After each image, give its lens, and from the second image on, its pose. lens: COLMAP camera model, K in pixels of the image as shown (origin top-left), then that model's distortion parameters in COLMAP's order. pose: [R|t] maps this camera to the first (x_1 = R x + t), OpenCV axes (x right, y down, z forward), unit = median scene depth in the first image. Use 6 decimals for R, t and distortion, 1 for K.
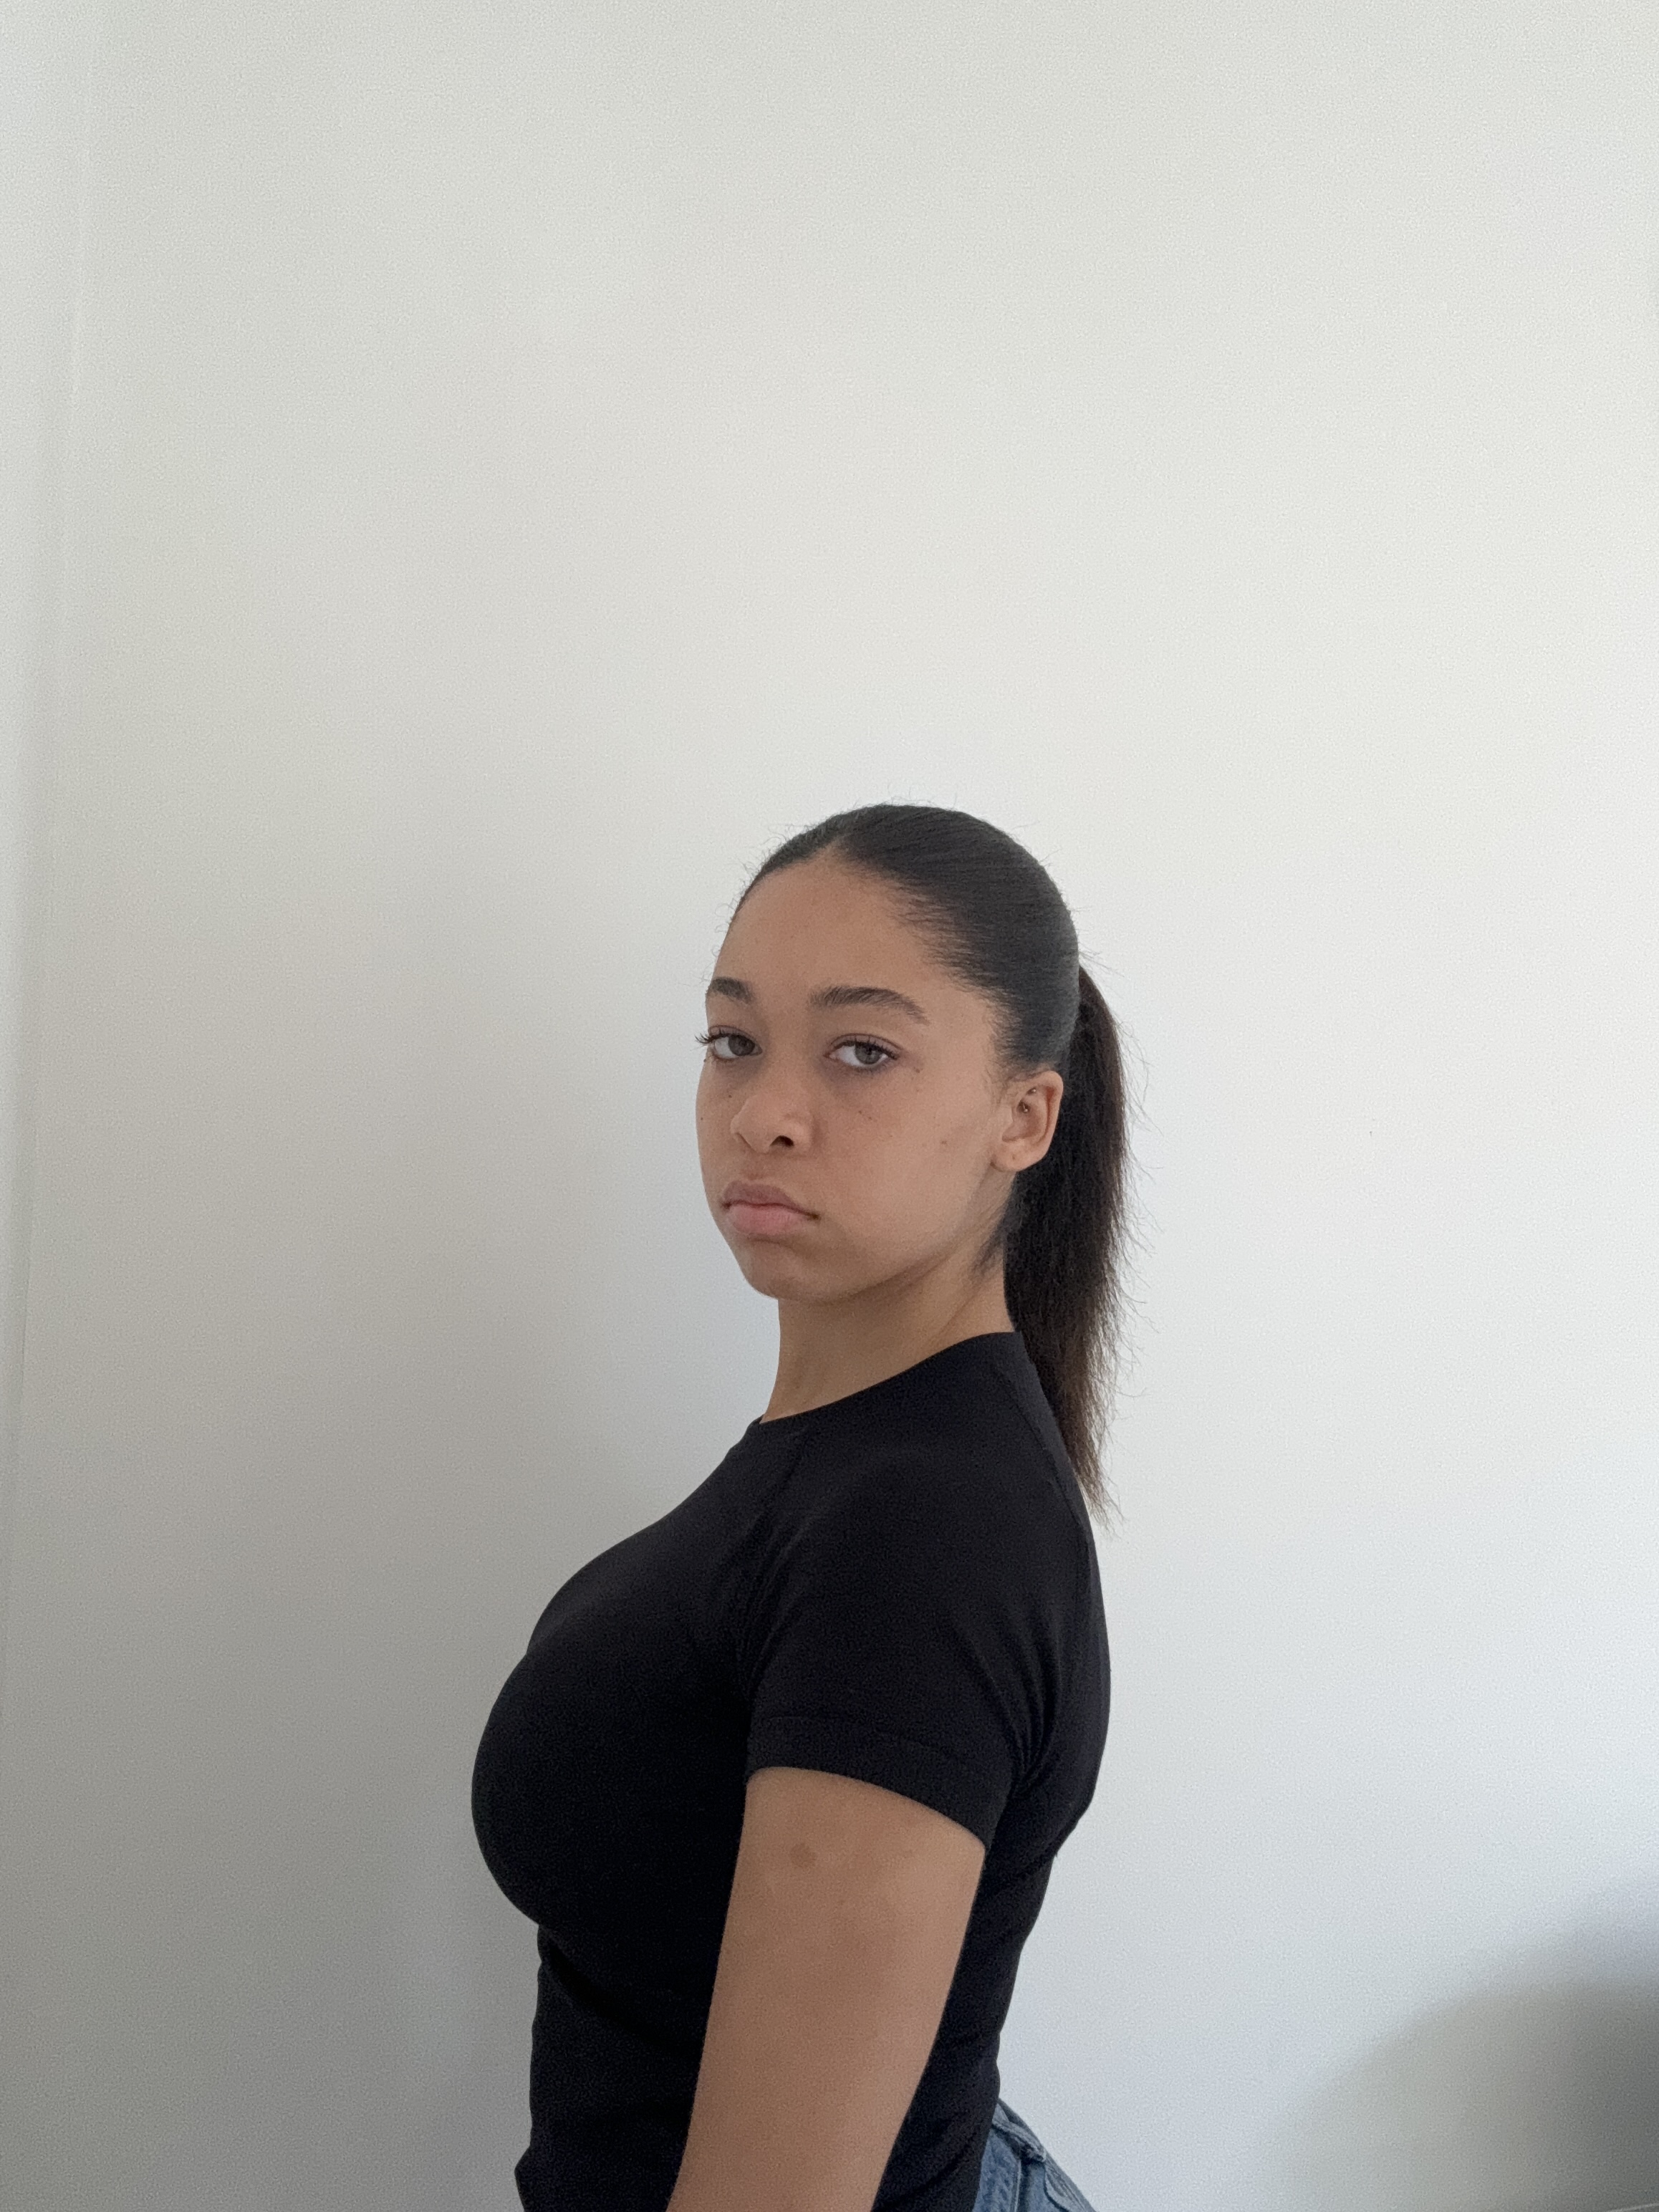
lens RADIAL K [[1933.2, 0, 830.1], [0, 1933.2, 1102.5], [0, 0, 1]] dist [0.000208, 0.000107]
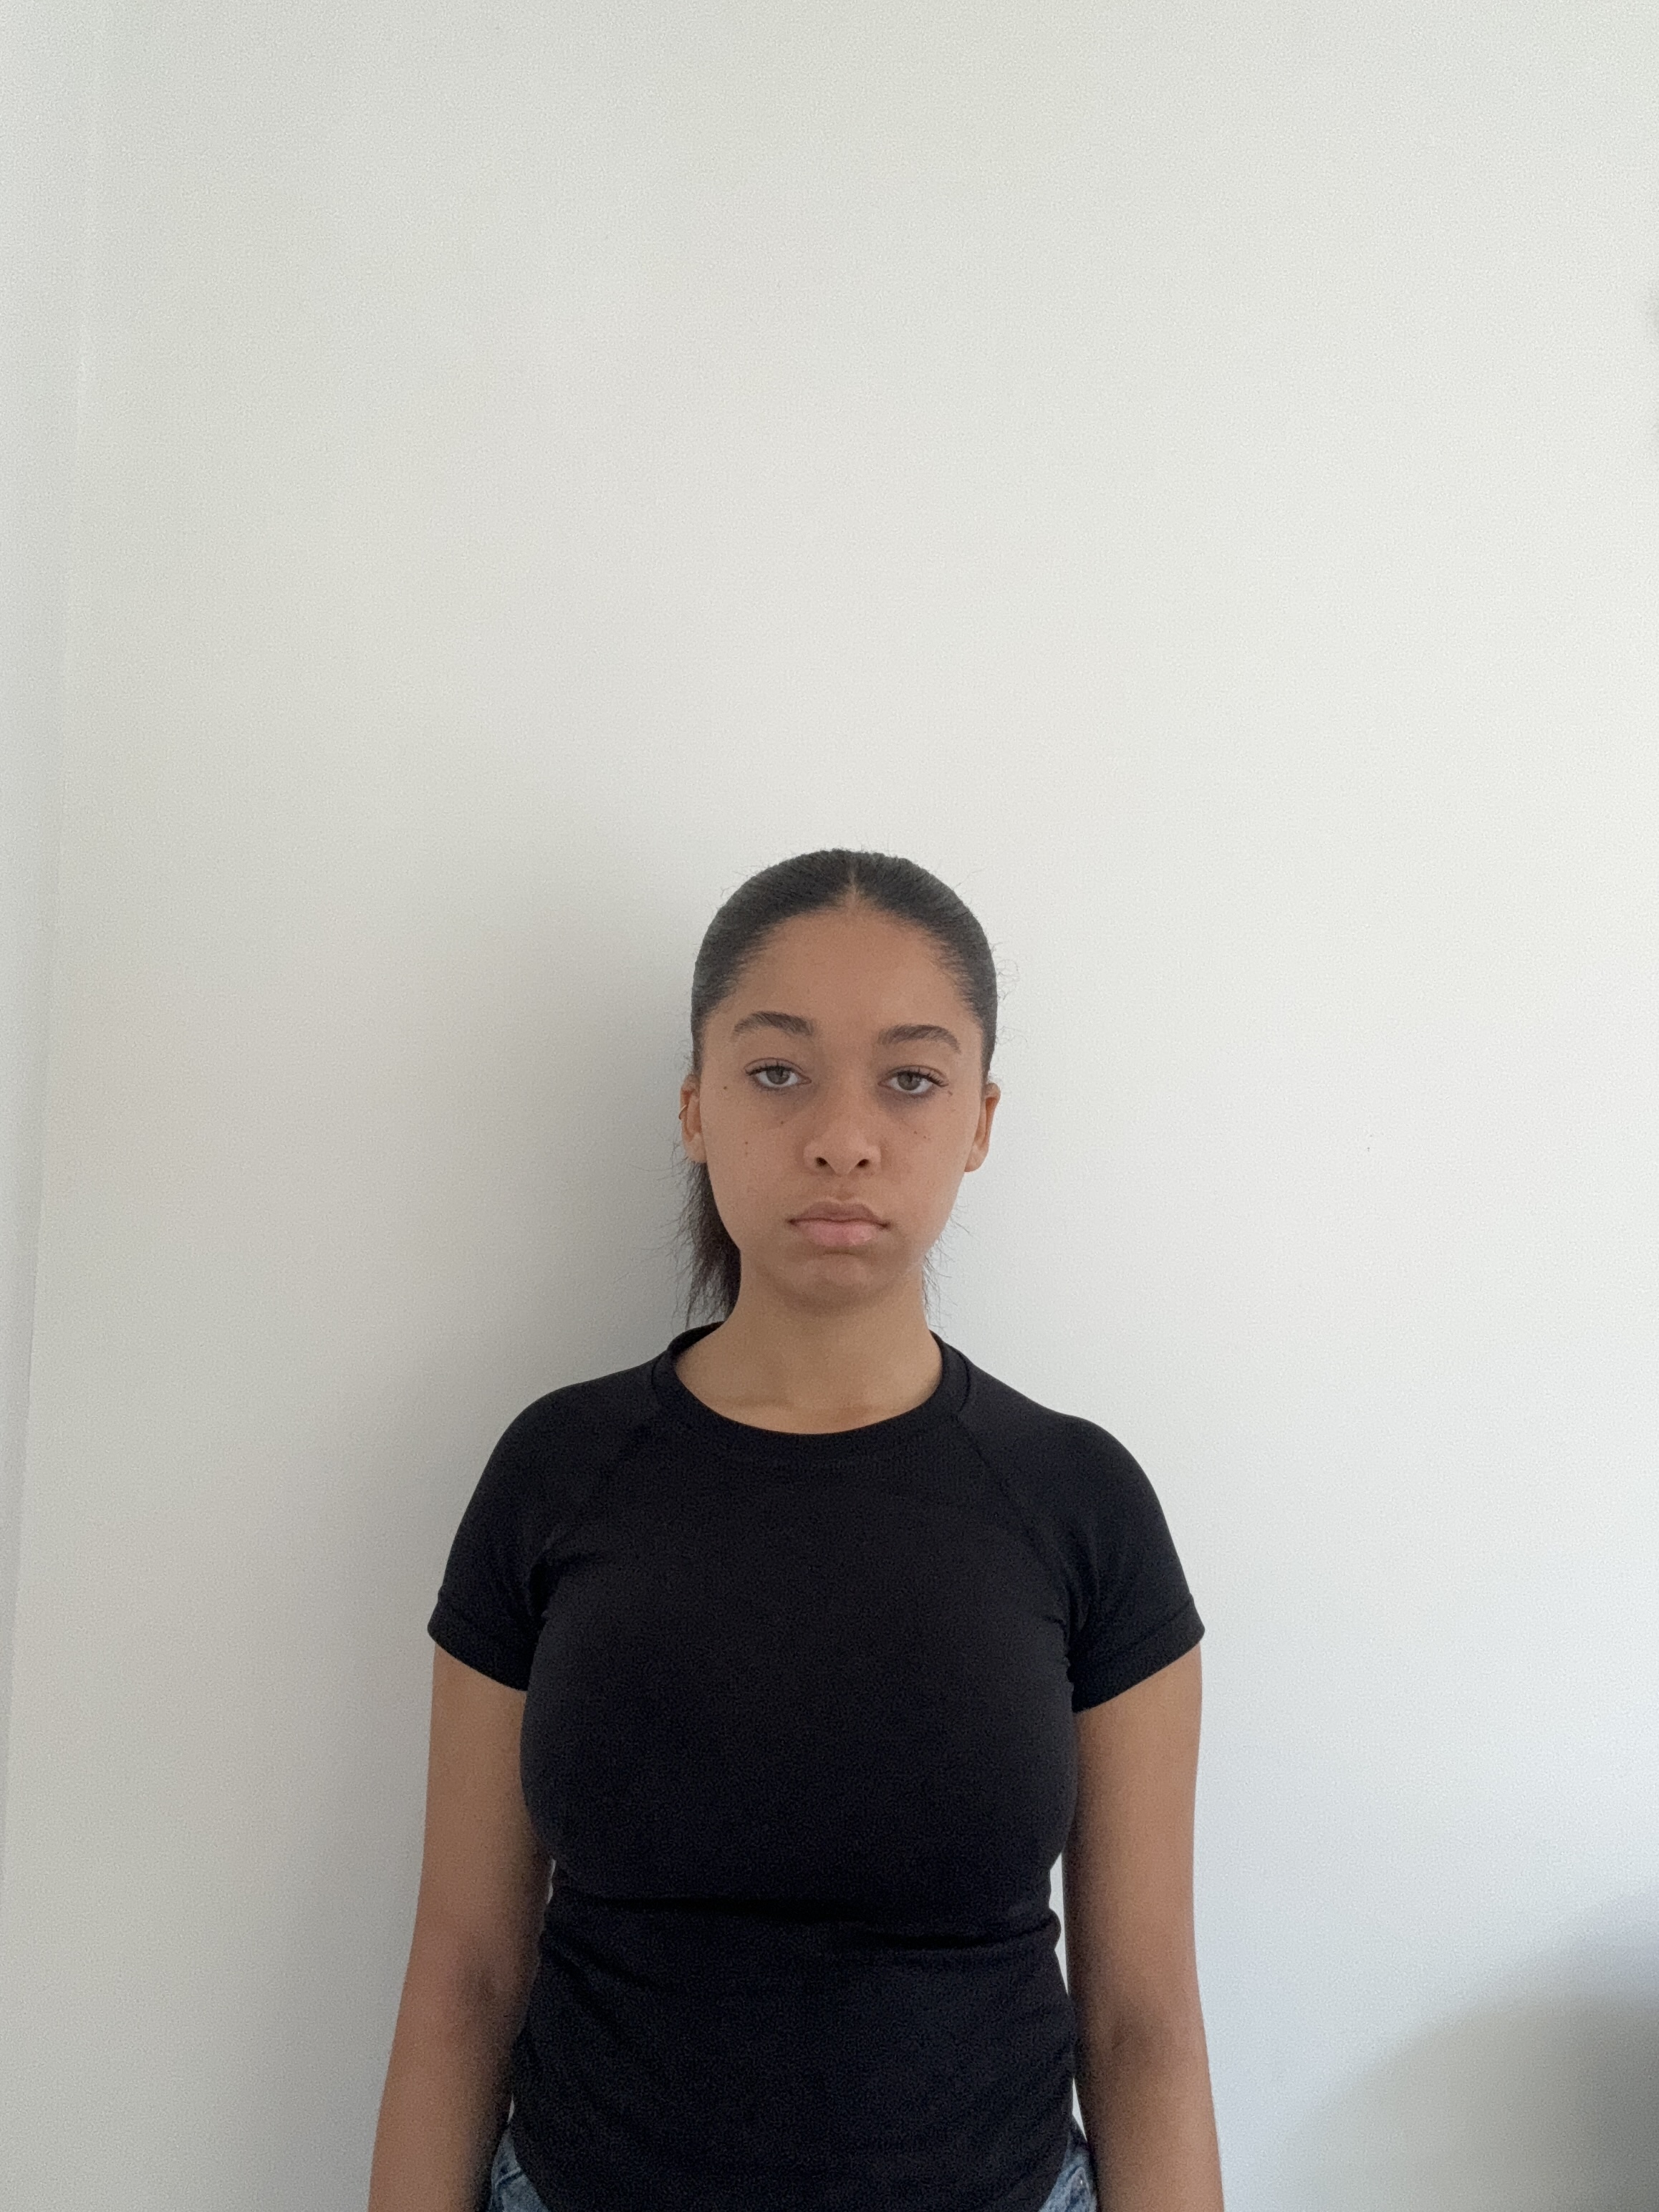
lens RADIAL K [[1933.2, 0, 829.1], [0, 1933.2, 1108.5], [0, 0, 1]] dist [0.000208, 0.000107]
pose [[0.743006, -0.077681, 0.664762, -0.786808], [-0.003858, 0.992728, 0.120317, -0.147490], [-0.669274, -0.091961, 0.737303, 0.182720]]
